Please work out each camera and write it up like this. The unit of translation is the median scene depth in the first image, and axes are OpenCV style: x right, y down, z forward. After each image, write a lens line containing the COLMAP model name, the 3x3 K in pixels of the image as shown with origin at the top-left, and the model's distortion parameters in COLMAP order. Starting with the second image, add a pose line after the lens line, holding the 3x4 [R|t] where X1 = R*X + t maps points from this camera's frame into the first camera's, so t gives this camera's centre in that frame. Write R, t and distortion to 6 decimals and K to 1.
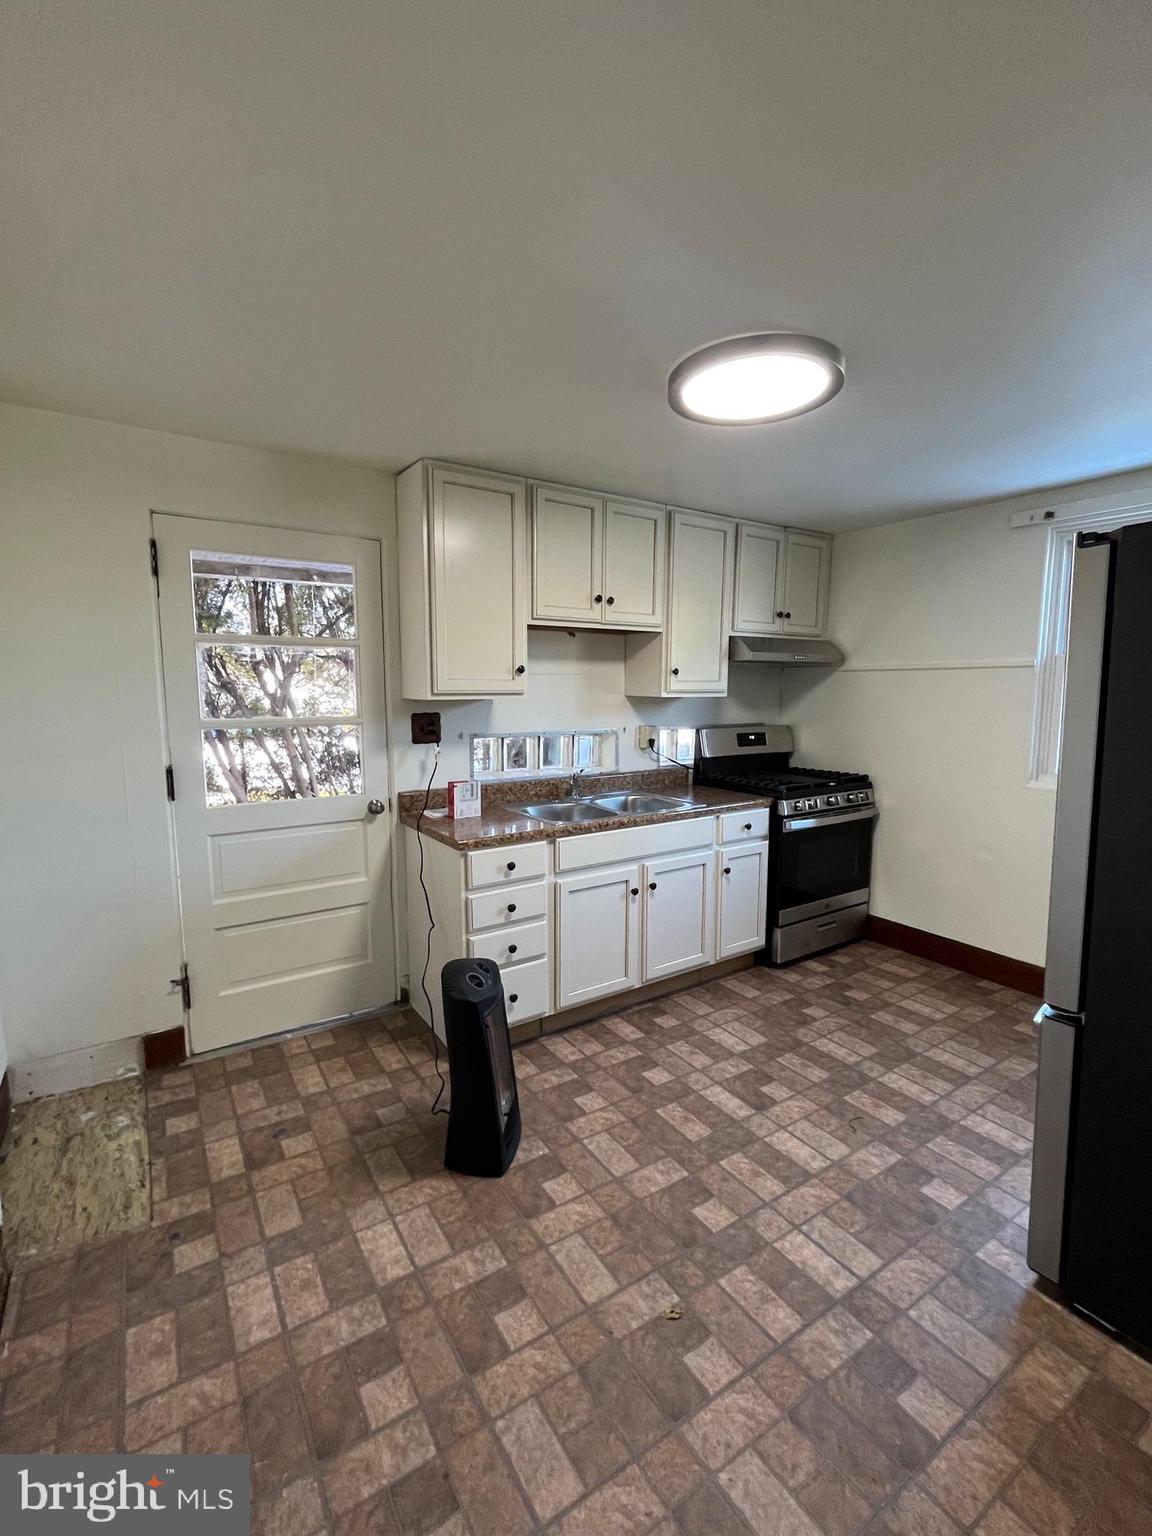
lens RADIAL K [[682.5, 0, 567.1], [0, 682.5, 765.8], [0, 0, 1]] dist [-0.001711, -0.001256]
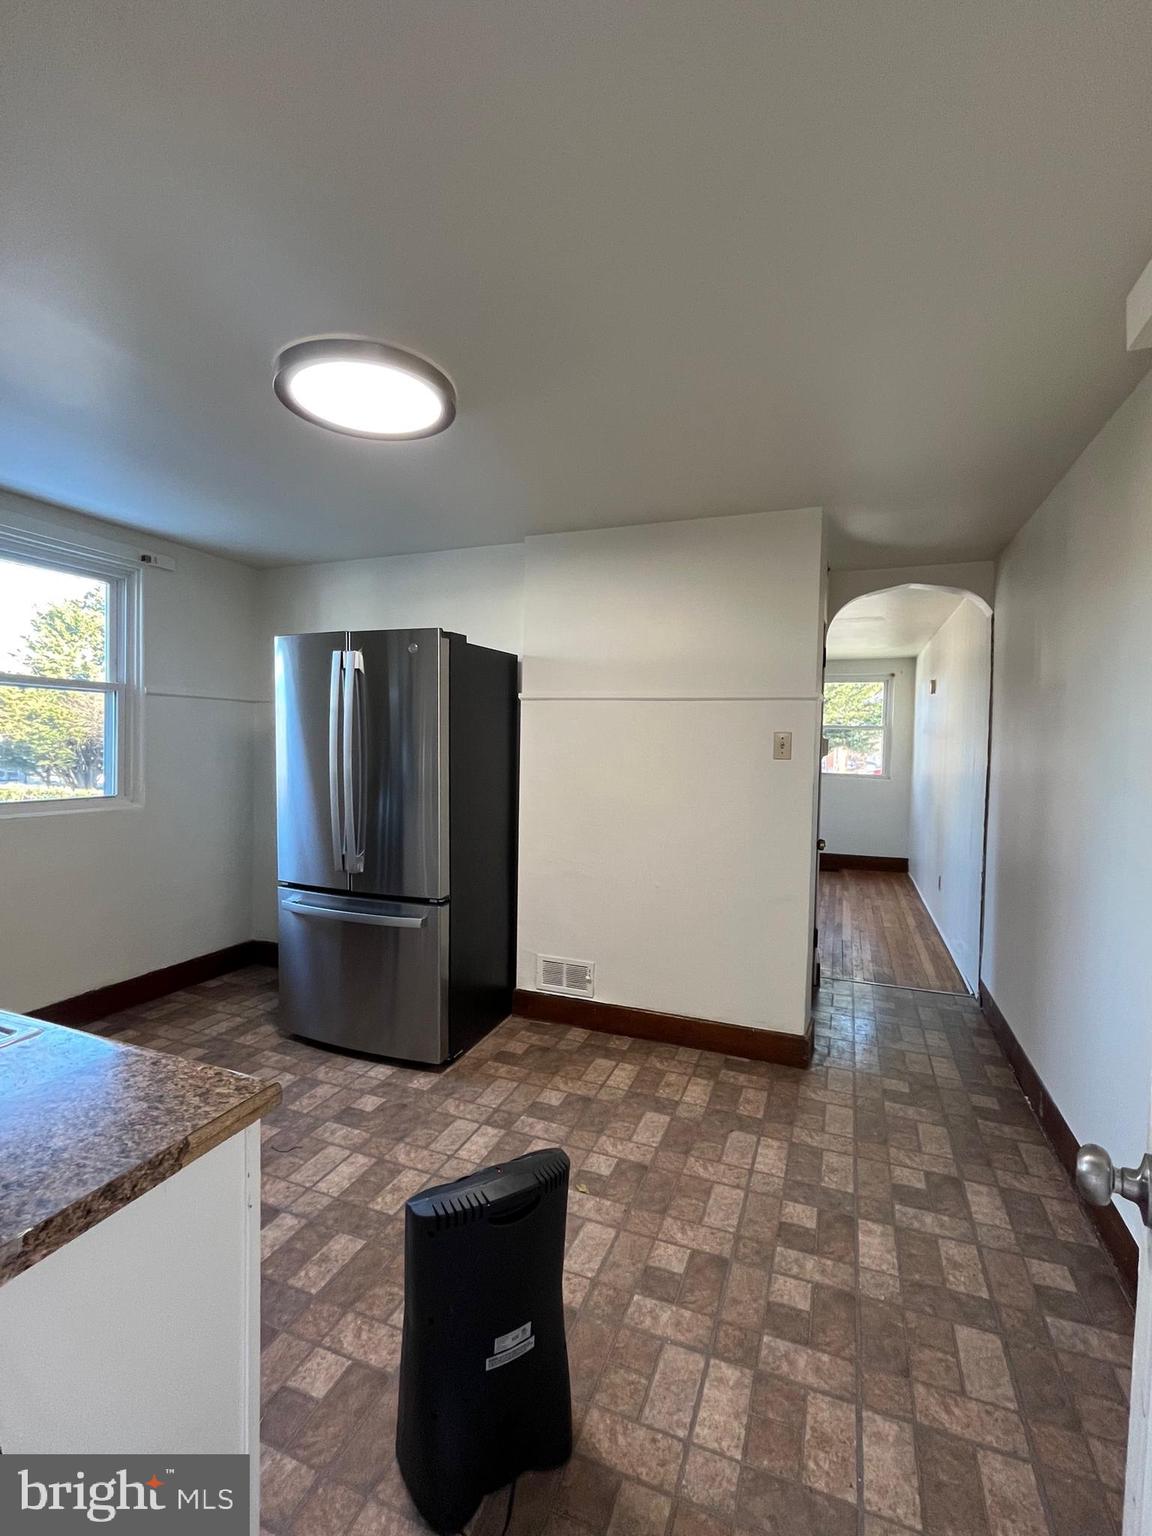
lens RADIAL K [[682.5, 0, 582.6], [0, 682.5, 773.0], [0, 0, 1]] dist [-0.001711, -0.001256]
pose [[-0.597429, -0.046888, 0.800550, -0.492173], [0.071808, 0.991151, 0.111640, -0.074900], [-0.798701, 0.124183, -0.588775, 0.963653]]
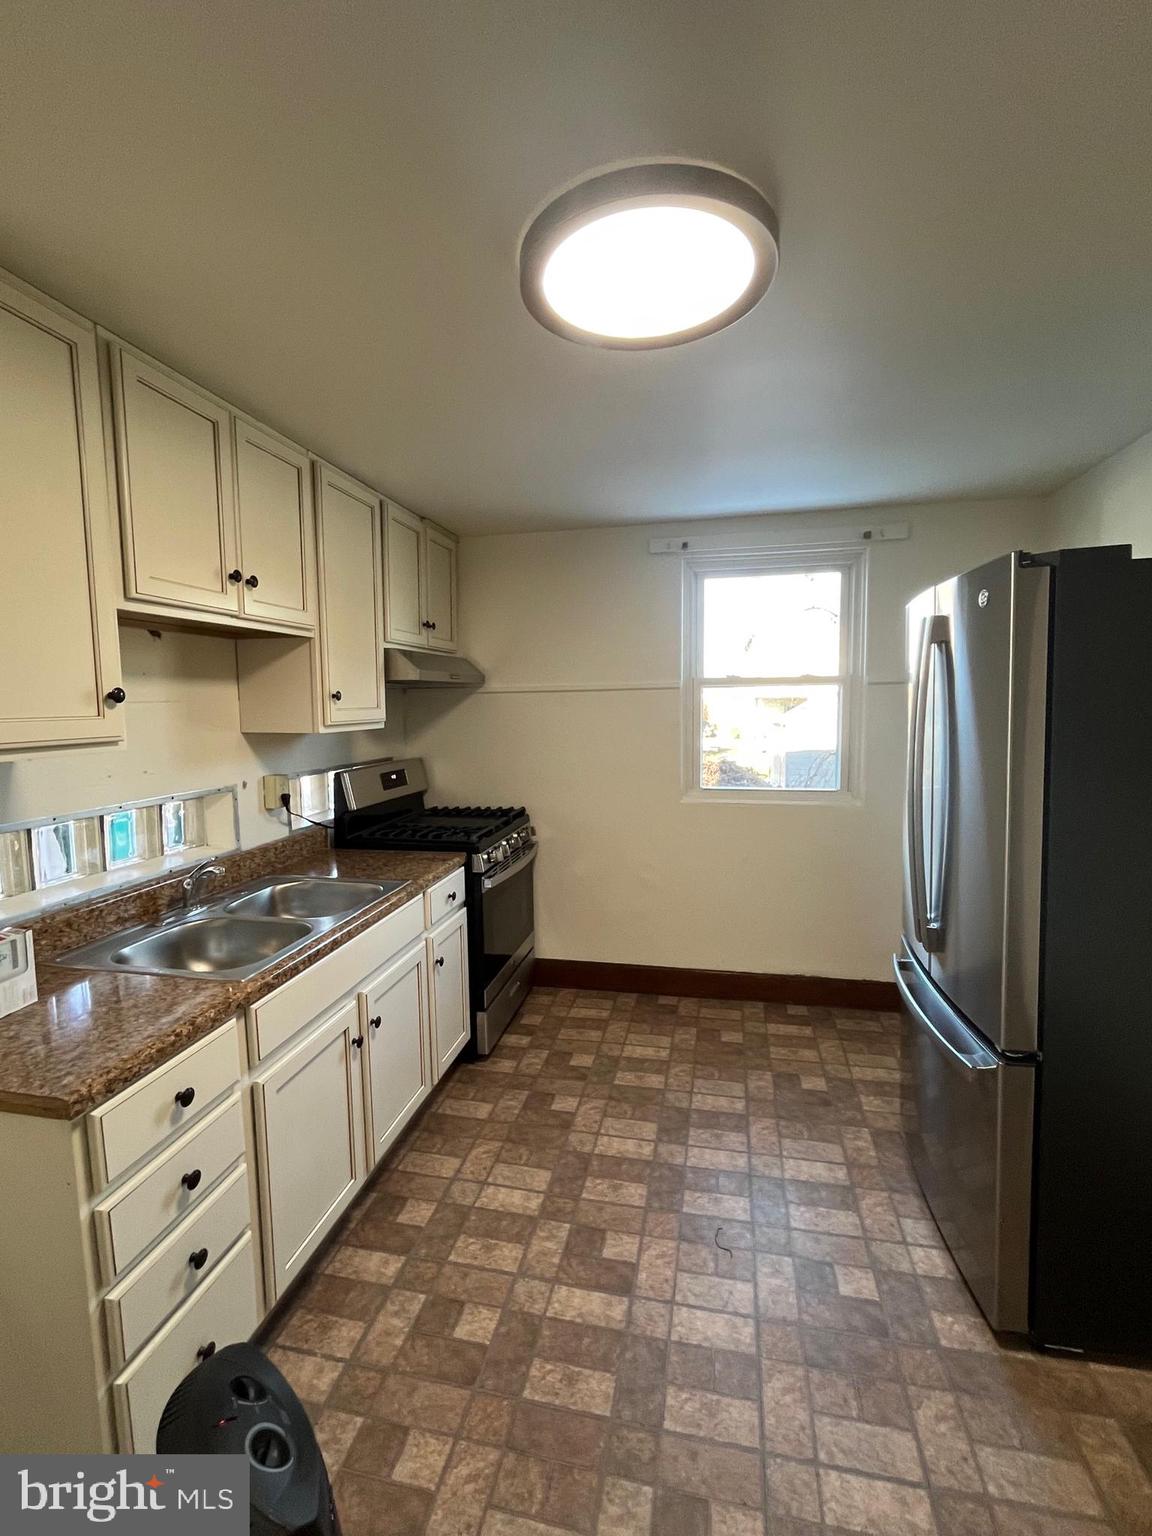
lens RADIAL K [[682.5, 0, 571.6], [0, 682.5, 764.7], [0, 0, 1]] dist [-0.001711, -0.001256]
pose [[0.706365, -0.079334, 0.703388, -0.199426], [0.098533, 0.995045, 0.013279, -0.065653], [-0.700957, 0.059927, 0.710682, 0.417576]]
